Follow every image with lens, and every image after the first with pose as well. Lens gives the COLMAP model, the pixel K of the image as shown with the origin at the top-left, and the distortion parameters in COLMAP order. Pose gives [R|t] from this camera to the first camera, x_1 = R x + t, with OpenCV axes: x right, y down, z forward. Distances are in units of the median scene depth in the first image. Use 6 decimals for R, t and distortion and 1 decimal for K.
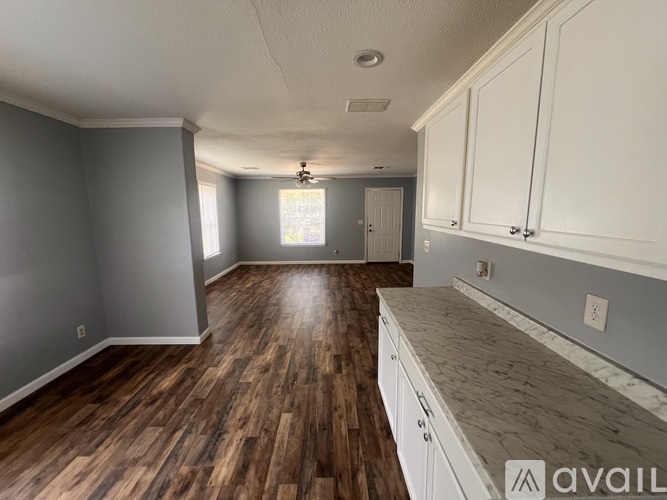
lens RADIAL K [[266.7, 0, 333.0], [0, 266.7, 250.1], [0, 0, 1]] dist [0.001738, 0.000132]
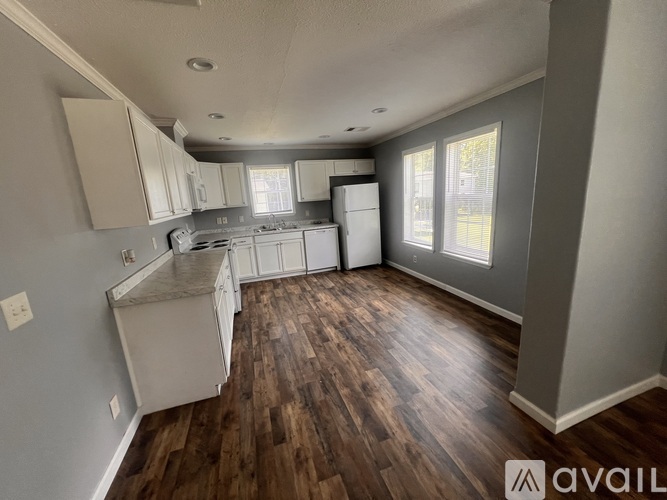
lens RADIAL K [[266.7, 0, 336.5], [0, 266.7, 248.7], [0, 0, 1]] dist [0.001738, 0.000132]
pose [[-0.947530, 0.131665, -0.291293, 0.017554], [0.022918, 0.936872, 0.348921, -0.297635], [0.318845, 0.323937, -0.890731, 1.950193]]
